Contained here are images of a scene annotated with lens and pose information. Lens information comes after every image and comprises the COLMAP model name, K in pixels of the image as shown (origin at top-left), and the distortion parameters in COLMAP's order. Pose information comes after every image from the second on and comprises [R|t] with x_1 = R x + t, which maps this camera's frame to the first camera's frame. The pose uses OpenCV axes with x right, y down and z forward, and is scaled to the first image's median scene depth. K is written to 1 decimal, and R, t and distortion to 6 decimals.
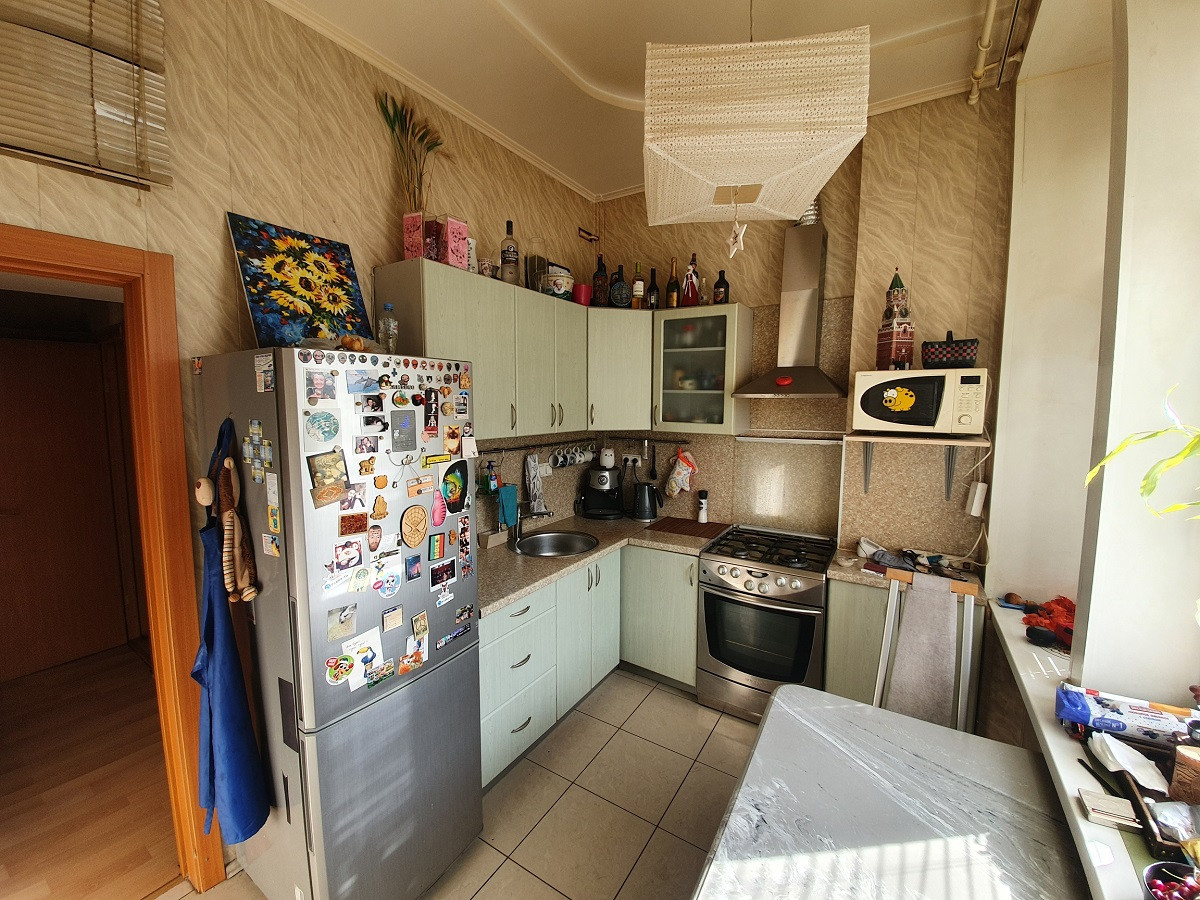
lens RADIAL K [[472.2, 0, 600.0], [0, 472.2, 450.0], [0, 0, 1]] dist [0.000326, -0.011573]
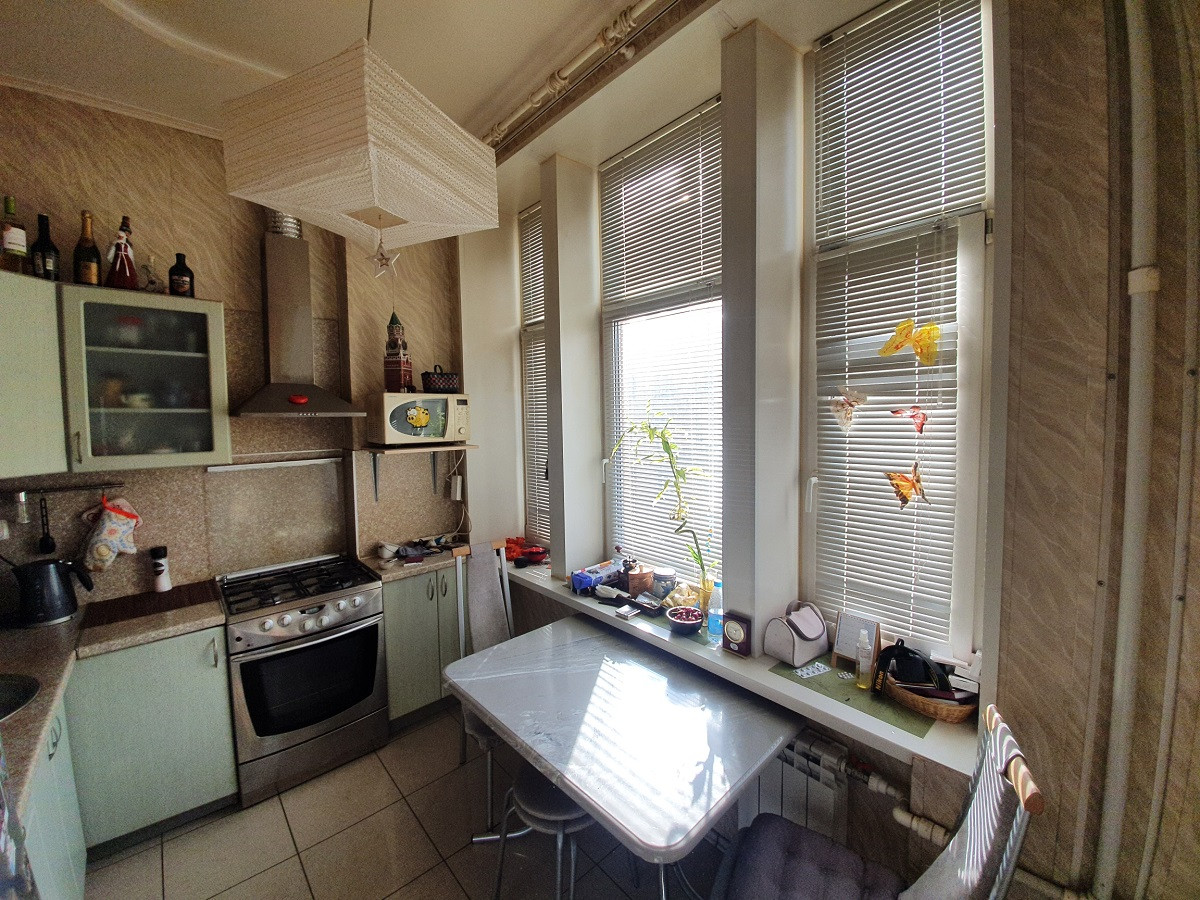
lens RADIAL K [[472.2, 0, 600.0], [0, 472.2, 450.0], [0, 0, 1]] dist [0.000326, -0.011573]
pose [[0.253842, -0.077175, 0.964162, -0.333761], [0.116847, 0.991958, 0.048637, -0.019771], [-0.960162, 0.100313, 0.260818, 0.177342]]
